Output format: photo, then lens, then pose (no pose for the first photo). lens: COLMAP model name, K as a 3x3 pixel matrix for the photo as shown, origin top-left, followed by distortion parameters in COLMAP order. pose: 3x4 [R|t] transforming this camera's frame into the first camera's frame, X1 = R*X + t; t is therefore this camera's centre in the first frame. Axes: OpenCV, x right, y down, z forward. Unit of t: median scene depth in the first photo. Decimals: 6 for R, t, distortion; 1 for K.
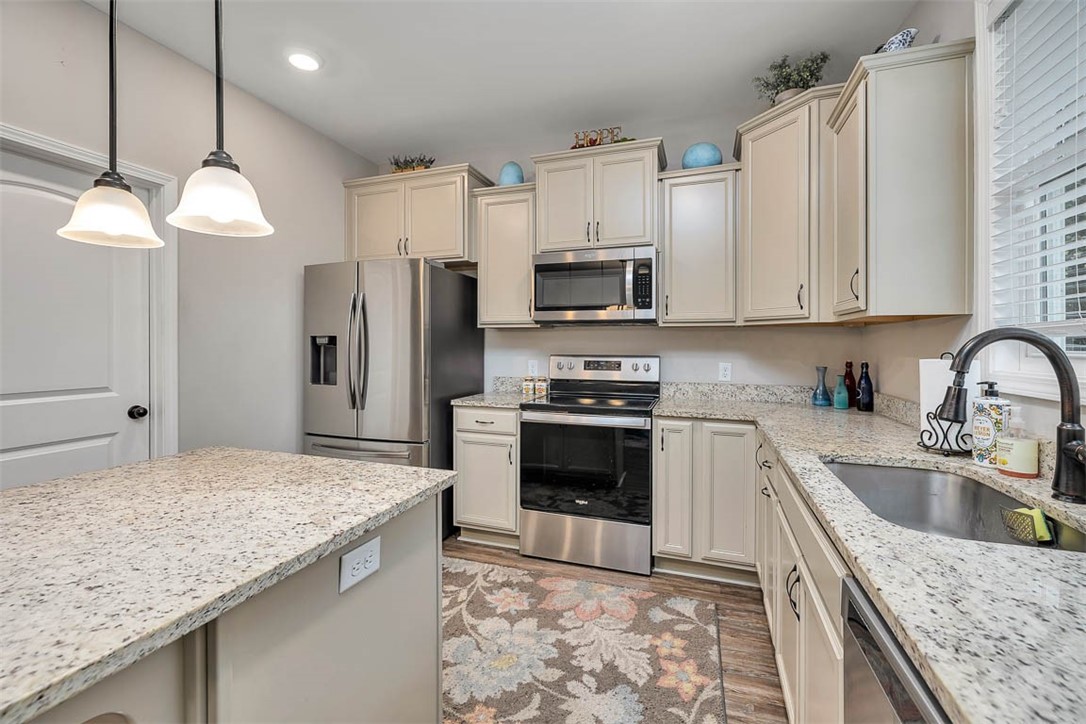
lens RADIAL K [[455.6, 0, 543.0], [0, 455.6, 362.0], [0, 0, 1]] dist [0.001976, 0.000138]
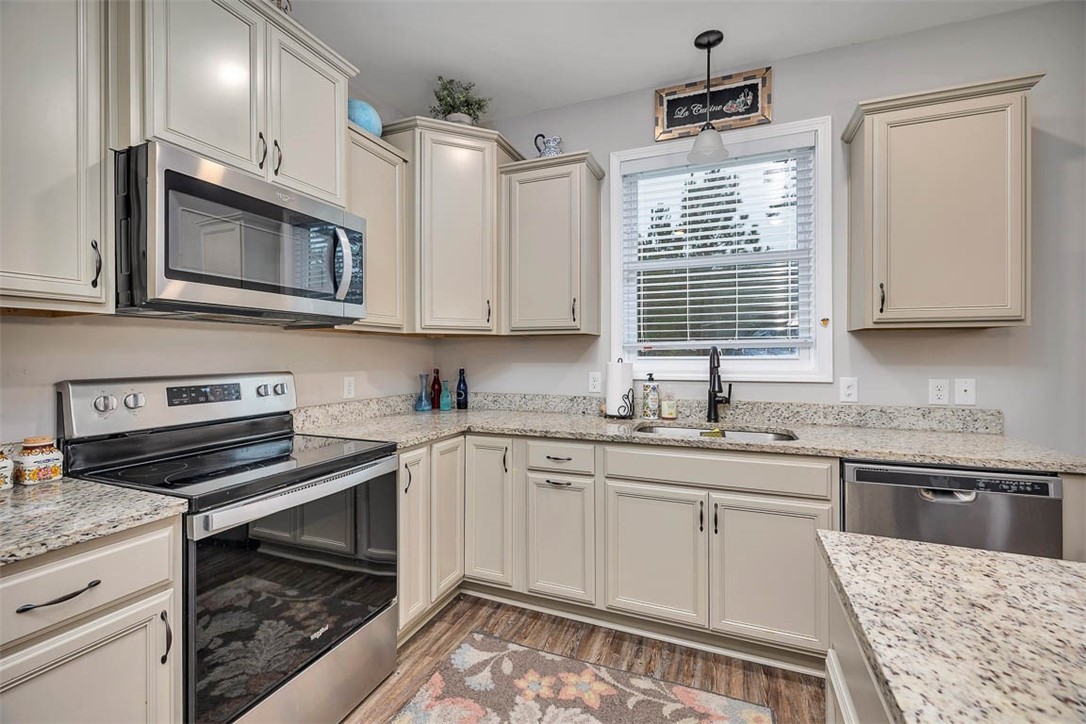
lens RADIAL K [[455.6, 0, 543.0], [0, 455.6, 362.0], [0, 0, 1]] dist [0.001976, 0.000138]
pose [[0.059058, -0.021252, 0.998028, -0.531277], [0.039708, 0.999032, 0.018924, -0.033738], [-0.997464, 0.038512, 0.059845, 0.782508]]
